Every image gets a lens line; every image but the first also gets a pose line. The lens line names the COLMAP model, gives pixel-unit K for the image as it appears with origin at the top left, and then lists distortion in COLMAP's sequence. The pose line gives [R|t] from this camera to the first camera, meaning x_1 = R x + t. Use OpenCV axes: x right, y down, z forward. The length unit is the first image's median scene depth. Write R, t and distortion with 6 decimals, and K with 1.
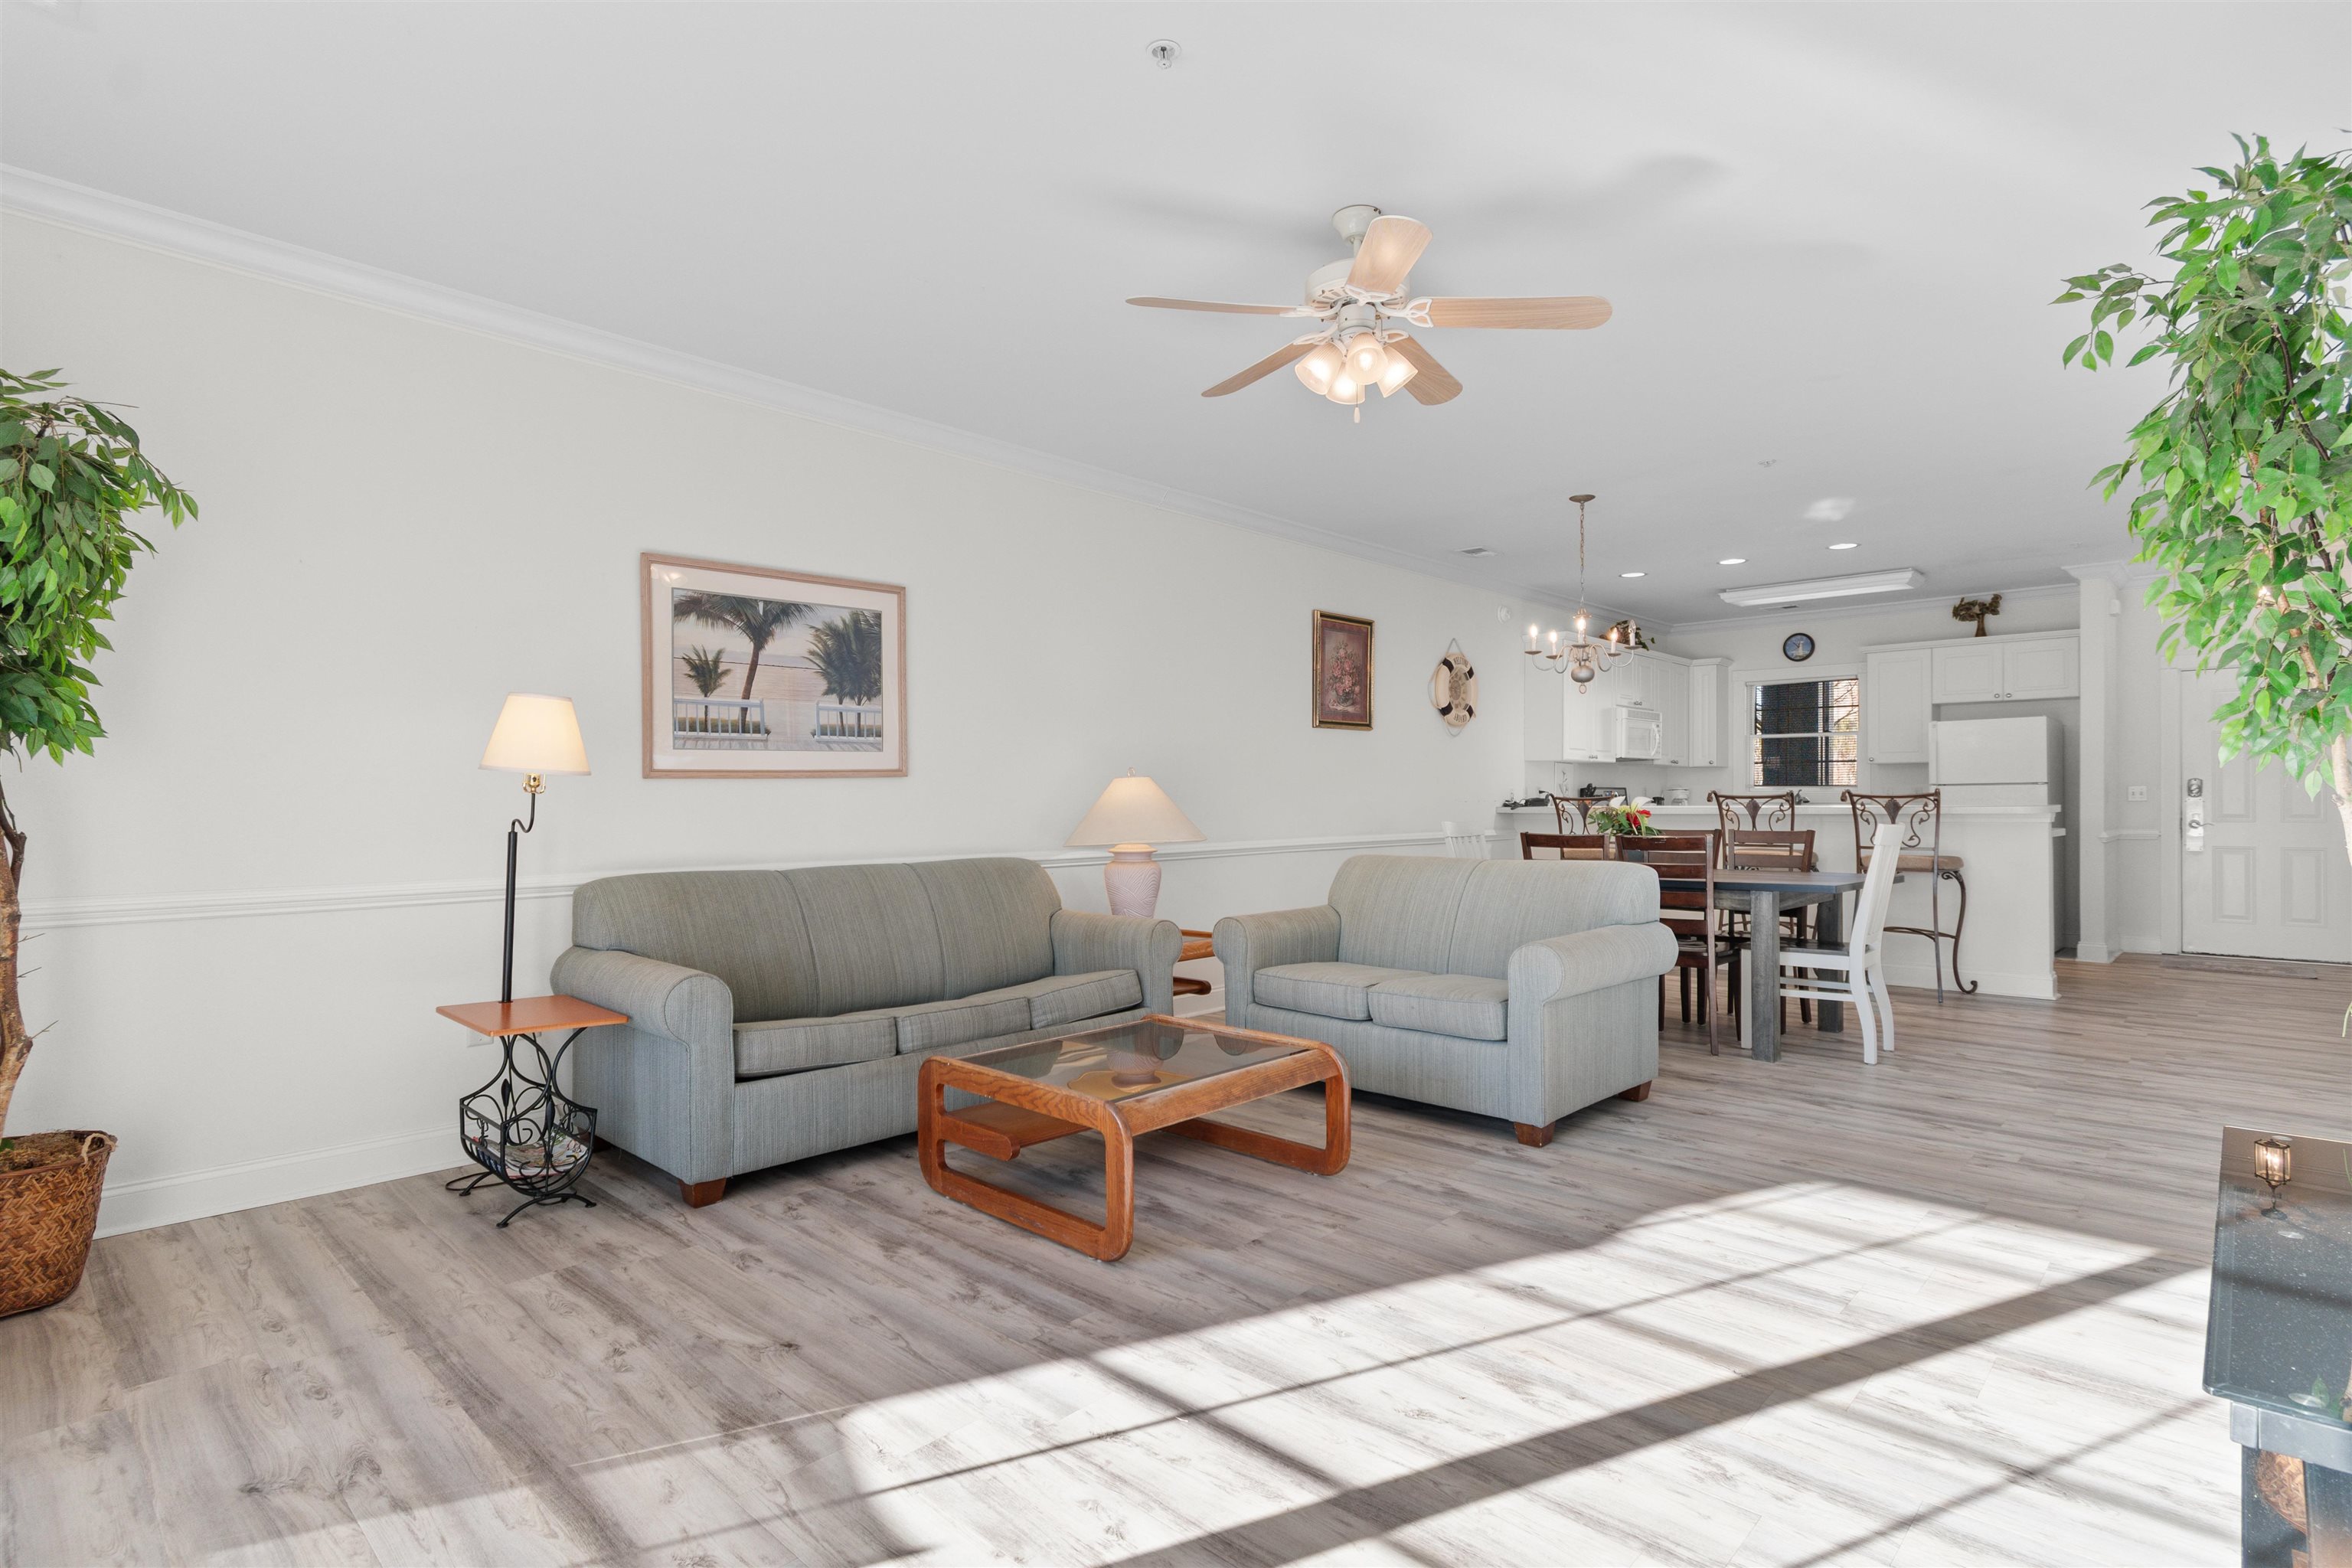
lens RADIAL K [[1157.8, 0, 1191.6], [0, 1157.8, 794.4], [0, 0, 1]] dist [0.007688, -0.004999]
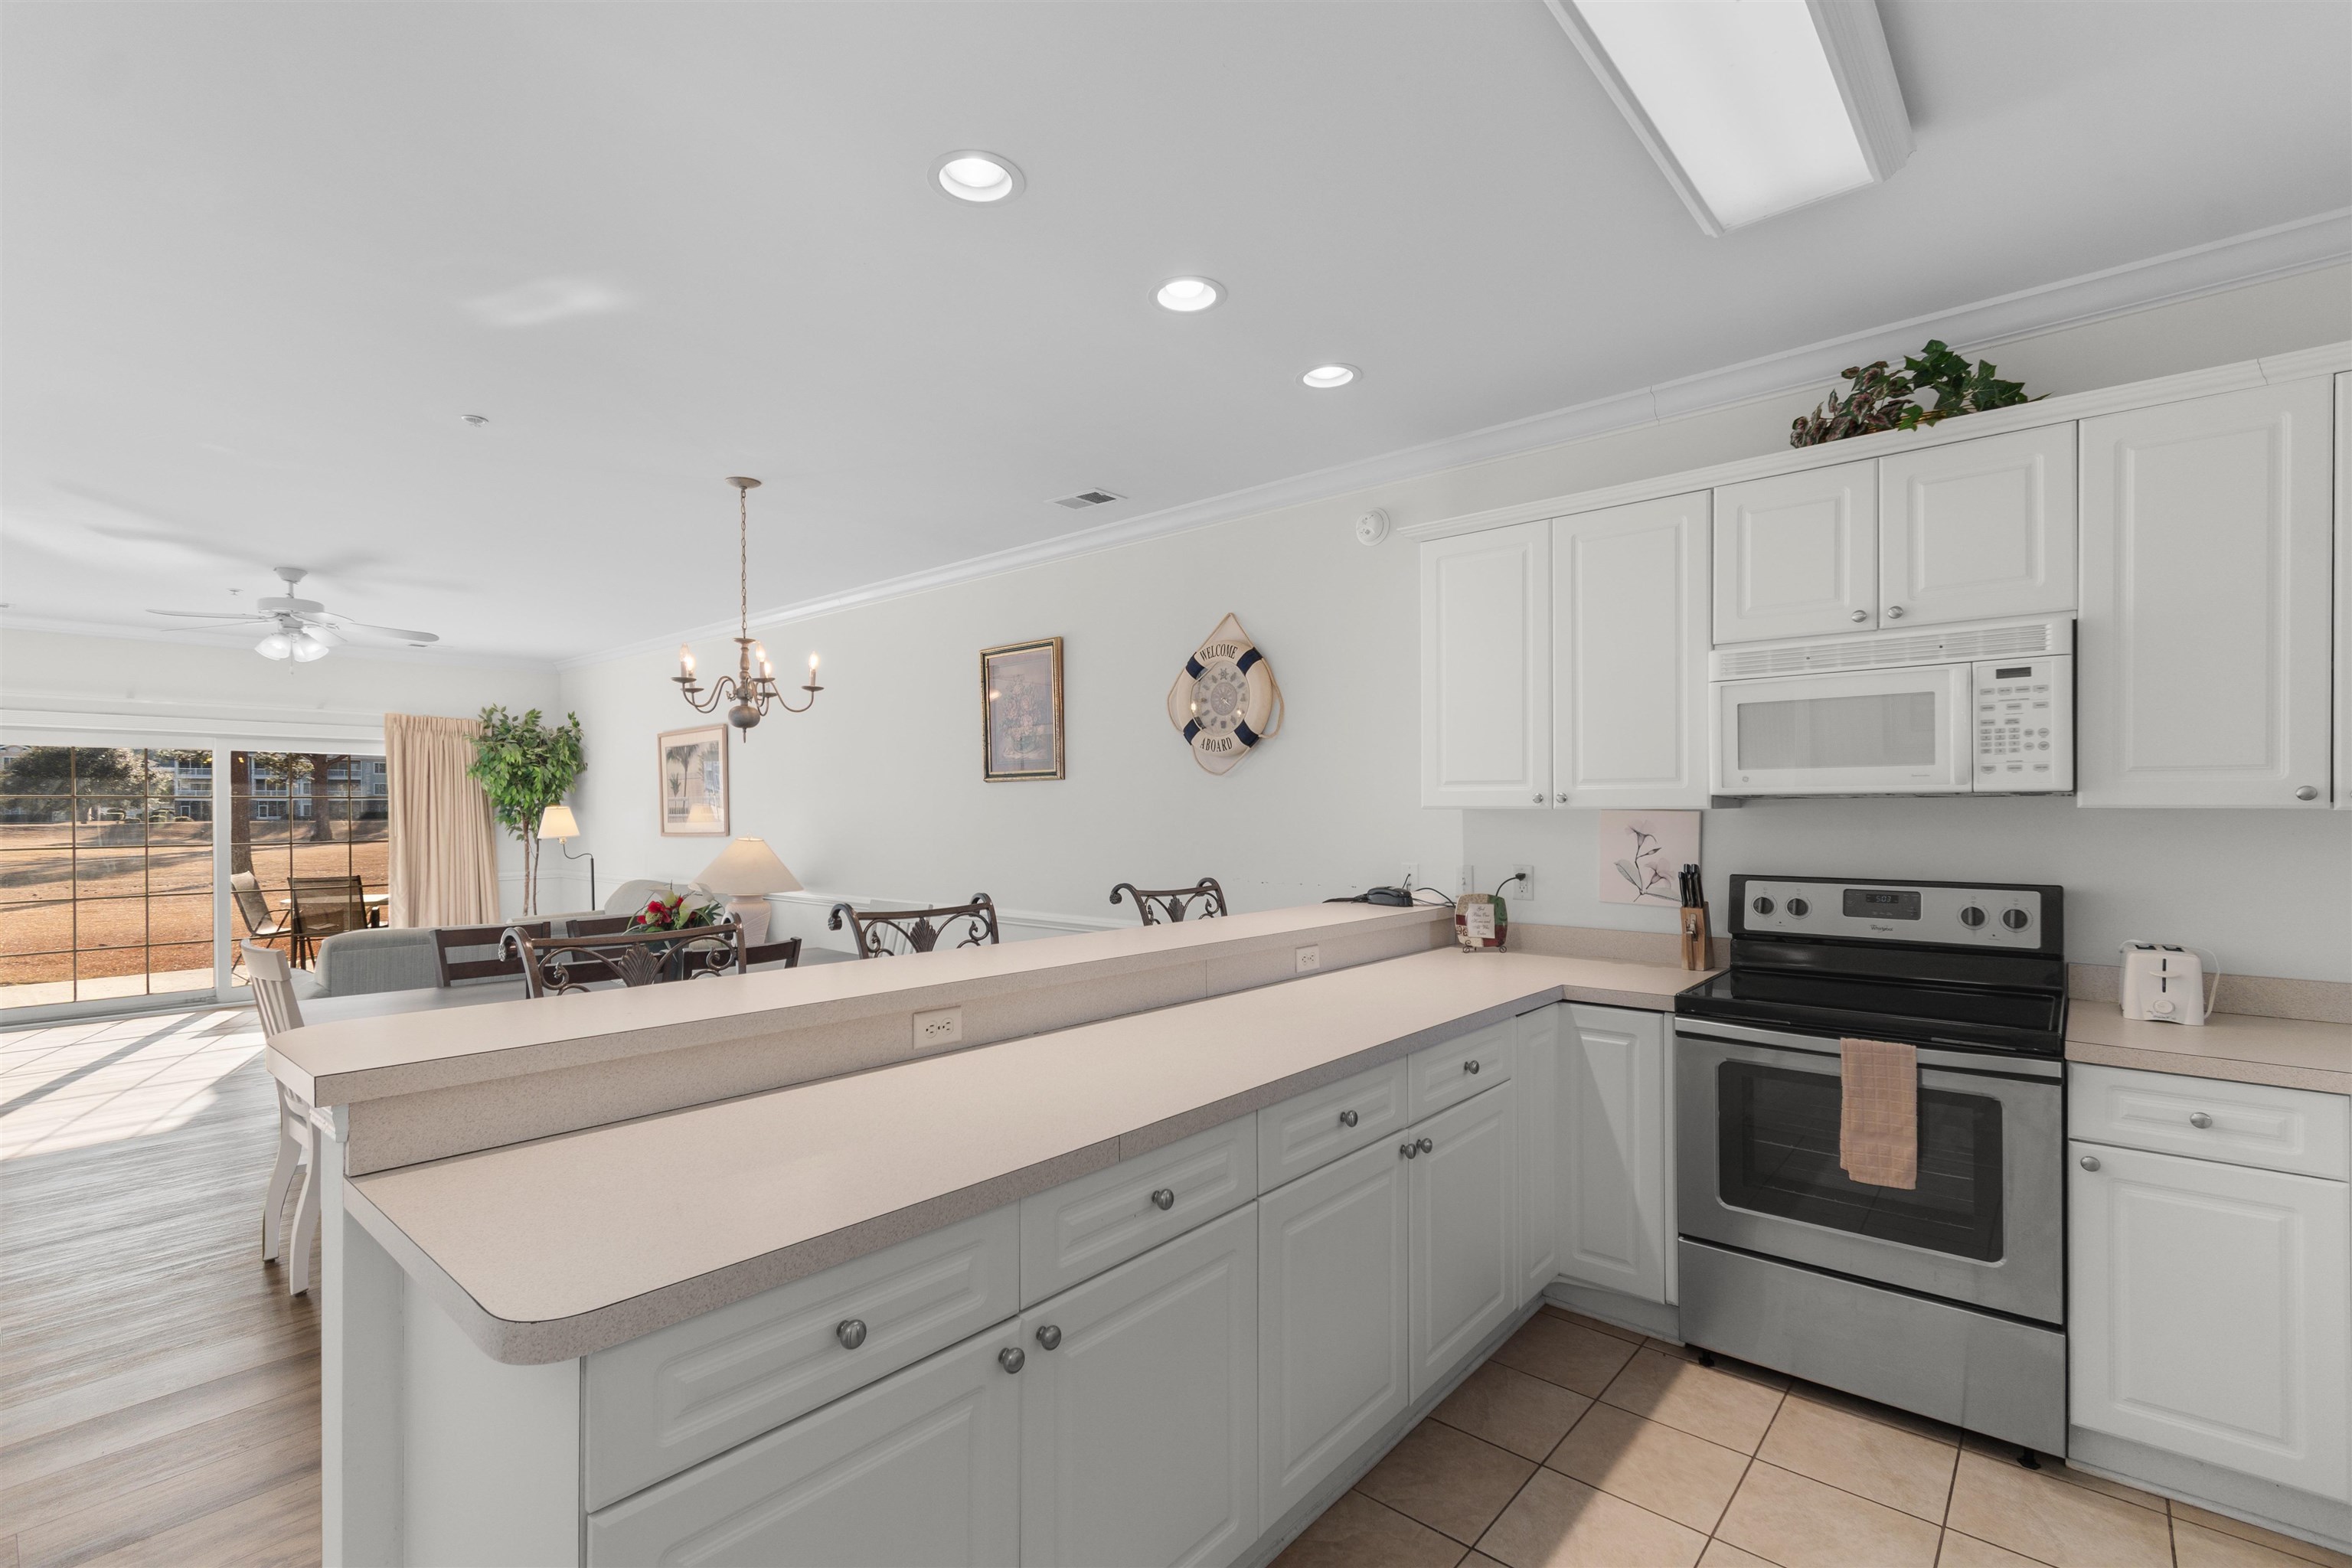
lens RADIAL K [[1053.5, 0, 1174.4], [0, 1053.5, 809.0], [0, 0, 1]] dist [0.007226, -0.002326]
pose [[0.041492, 0.005956, -0.999121, 1.466276], [0.009209, 0.999937, 0.006344, -0.064978], [0.999096, -0.009465, 0.041434, 1.769331]]
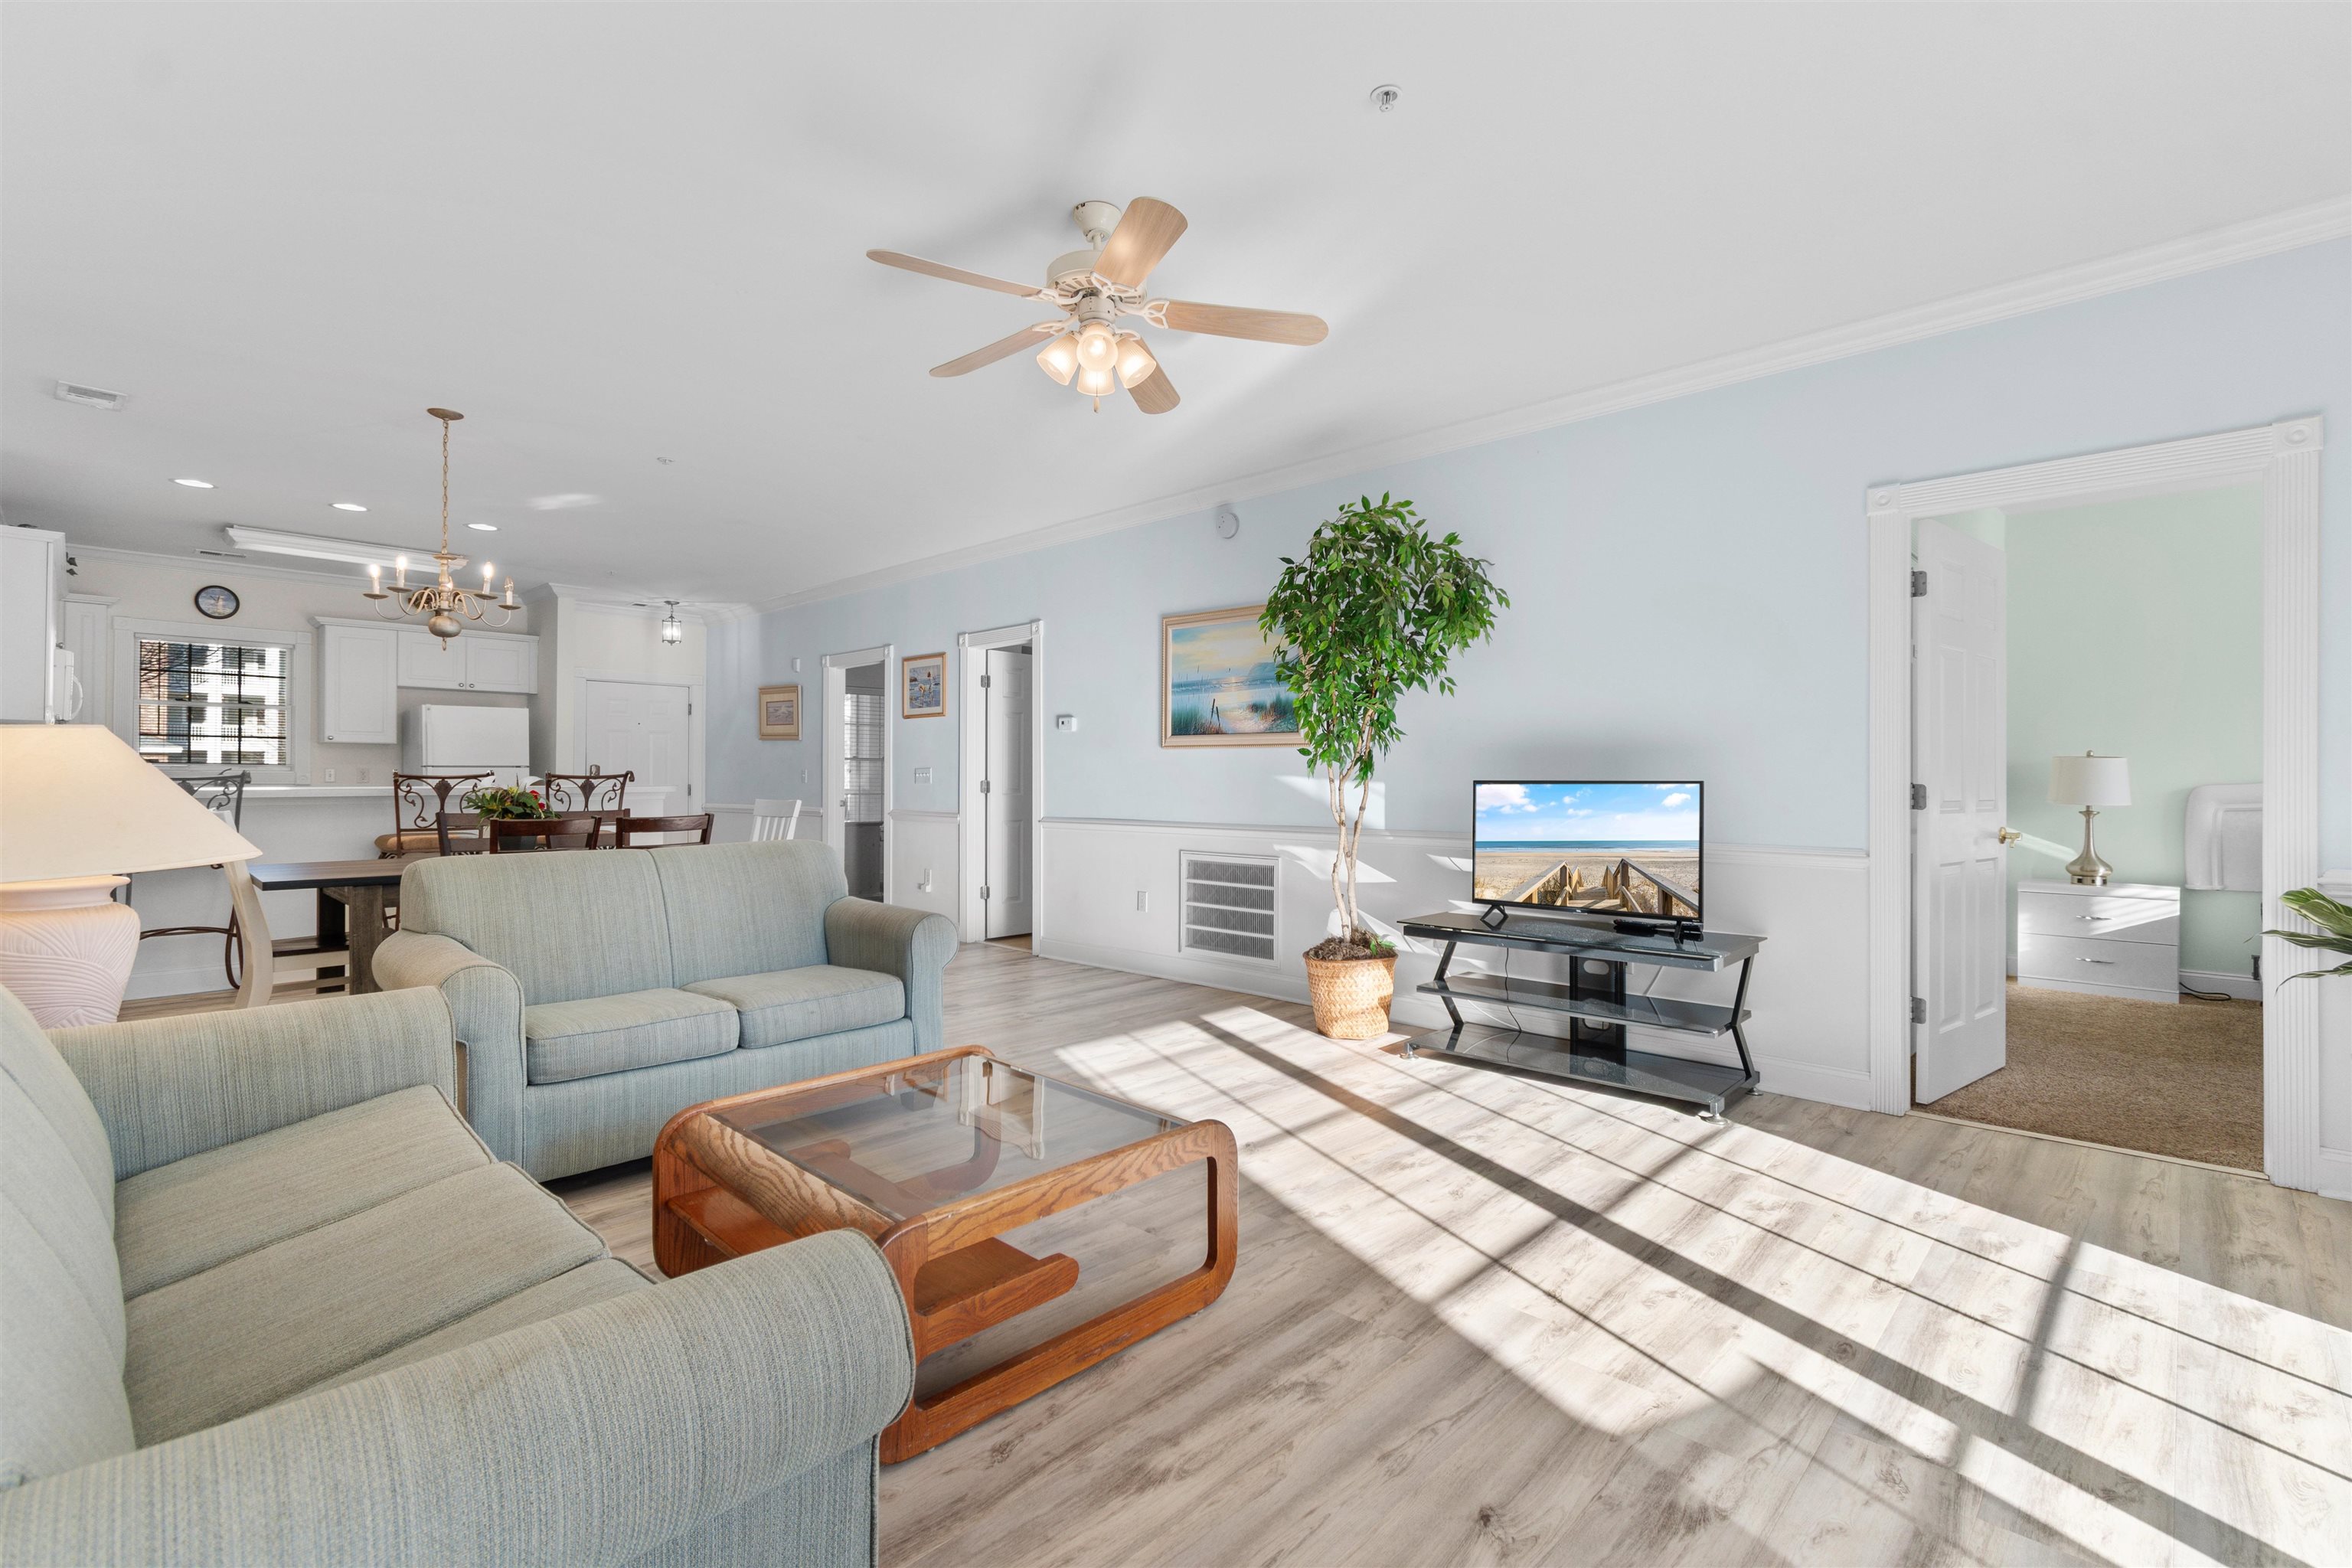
lens RADIAL K [[1053.5, 0, 1170.9], [0, 1053.5, 767.7], [0, 0, 1]] dist [0.007226, -0.002326]
pose [[0.010762, 0.016684, 0.999803, -0.576083], [-0.005868, 0.999845, -0.016621, 0.008048], [-0.999925, -0.005688, 0.010858, 0.671902]]
